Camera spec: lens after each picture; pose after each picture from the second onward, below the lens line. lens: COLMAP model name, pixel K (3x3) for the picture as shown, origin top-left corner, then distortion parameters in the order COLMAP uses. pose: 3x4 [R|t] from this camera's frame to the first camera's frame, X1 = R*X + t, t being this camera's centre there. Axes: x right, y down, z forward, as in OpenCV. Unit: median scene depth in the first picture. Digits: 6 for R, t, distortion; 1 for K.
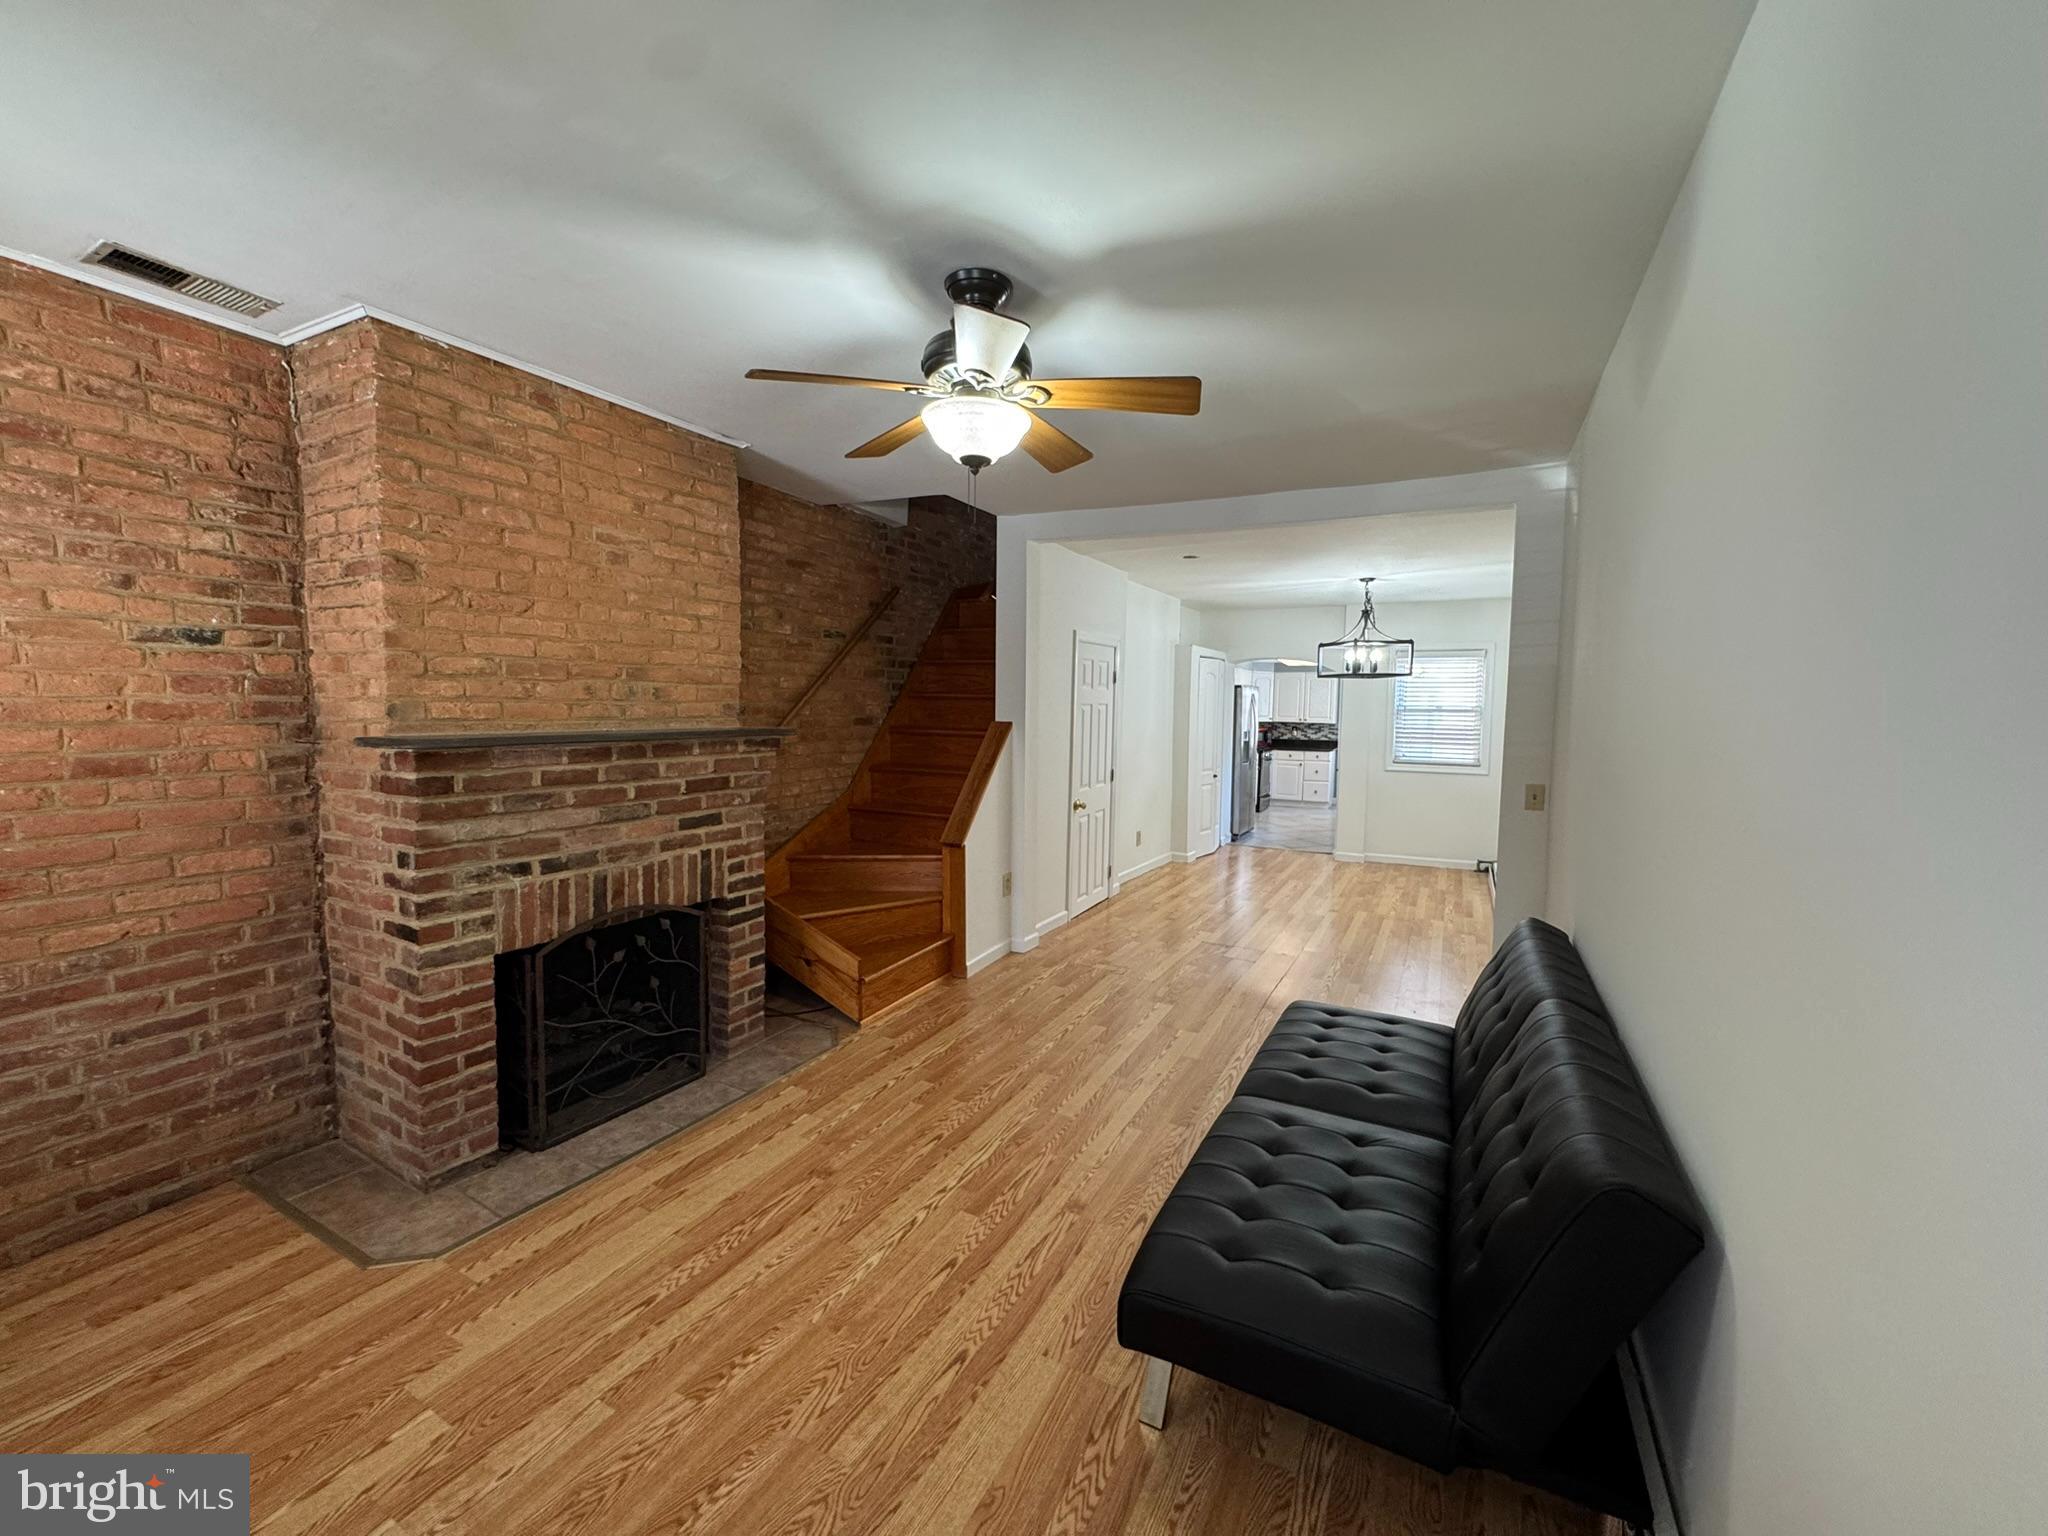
lens RADIAL K [[814.5, 0, 1024.0], [0, 814.5, 768.0], [0, 0, 1]] dist [-0.000130, -0.000197]
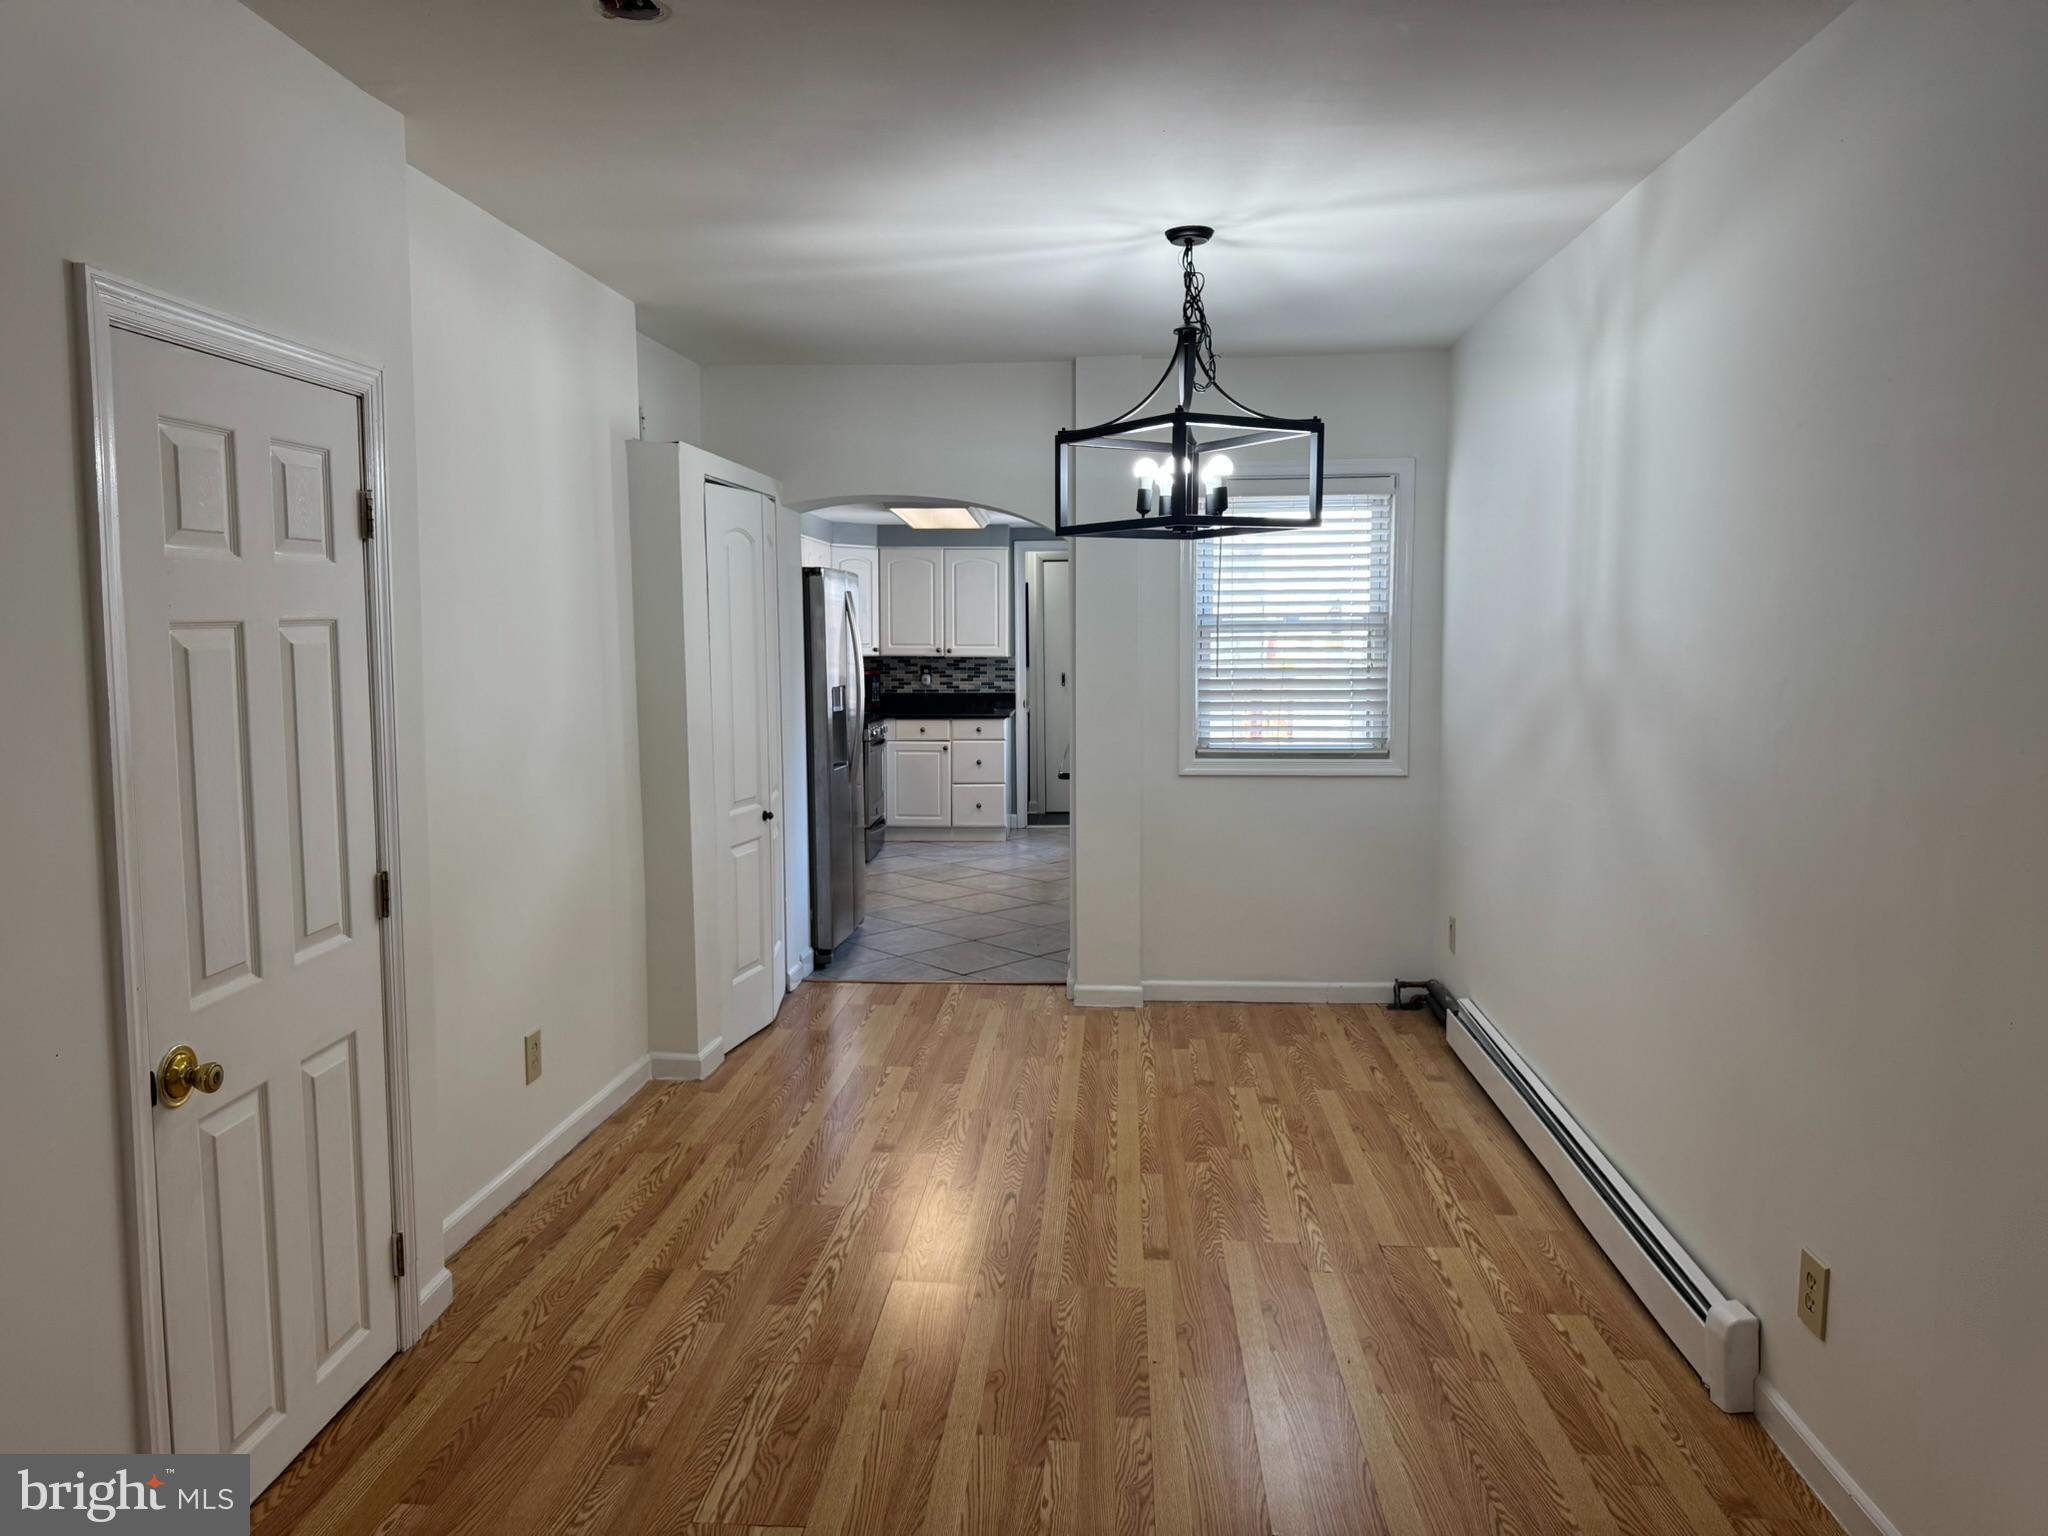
lens RADIAL K [[1433.5, 0, 1020.7], [0, 1433.5, 753.5], [0, 0, 1]] dist [0.155251, -0.322293]
pose [[0.914553, -0.052705, 0.401018, 0.113968], [0.047371, 0.998608, 0.023212, -0.038485], [-0.401683, -0.002232, 0.915776, 0.508836]]
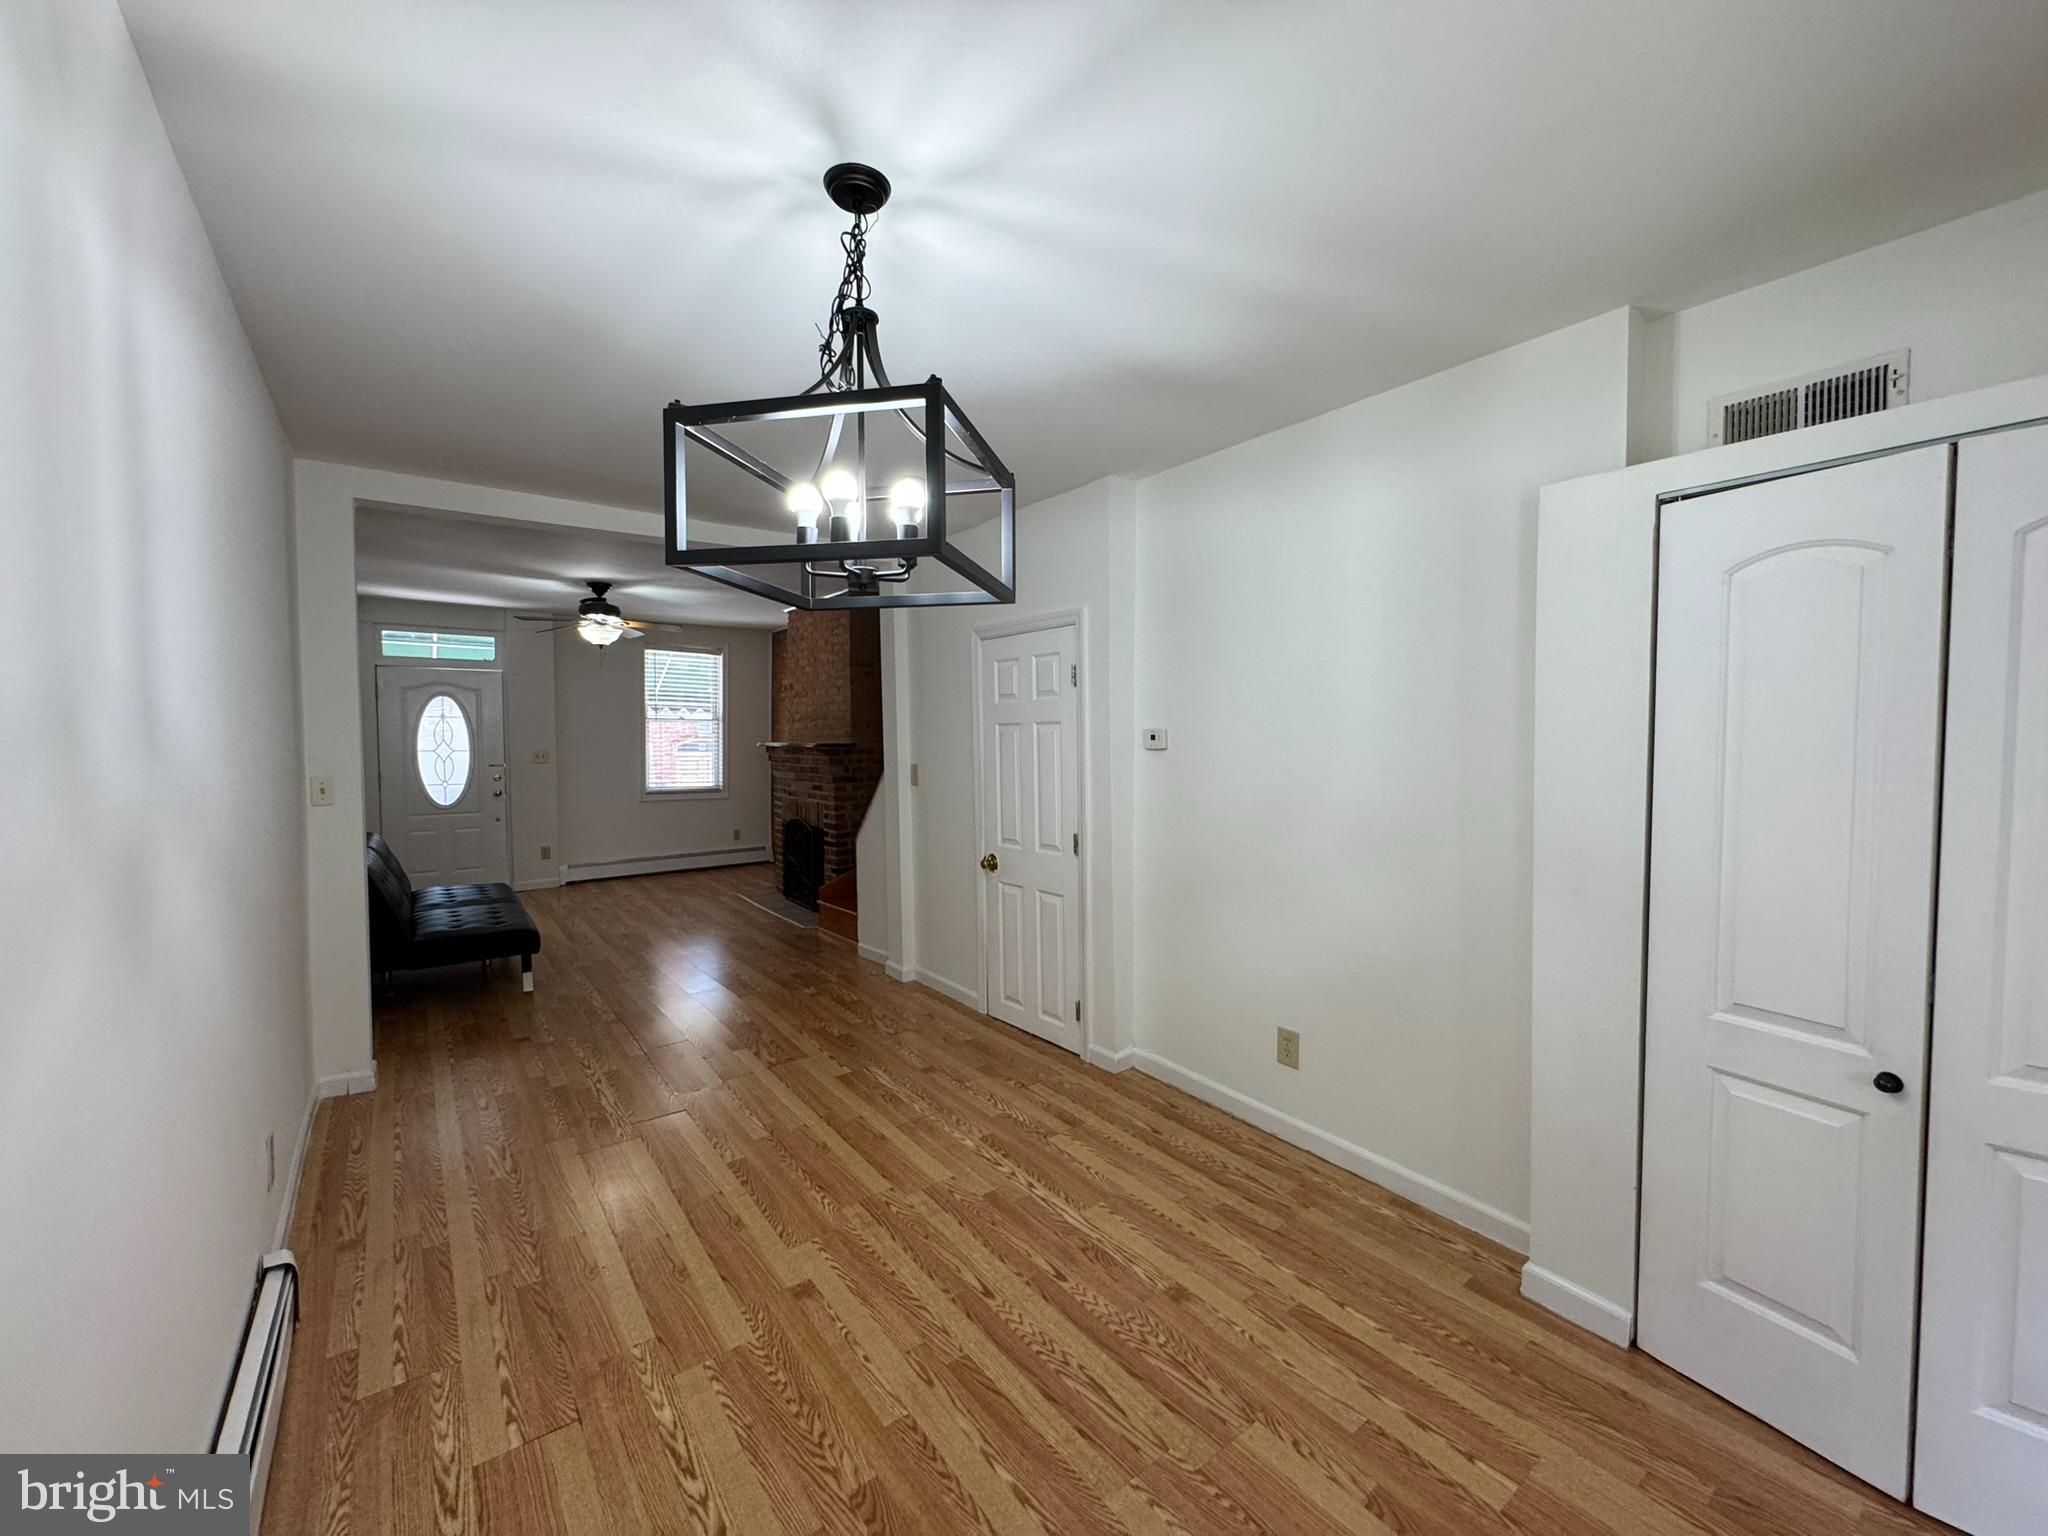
lens RADIAL K [[815.8, 0, 1022.9], [0, 815.8, 762.3], [0, 0, 1]] dist [-0.000169, 0.000154]
pose [[-0.419775, 0.020169, -0.907404, 0.671279], [-0.074206, 0.995643, 0.056459, -0.082053], [0.904589, 0.091035, -0.416450, 1.240180]]
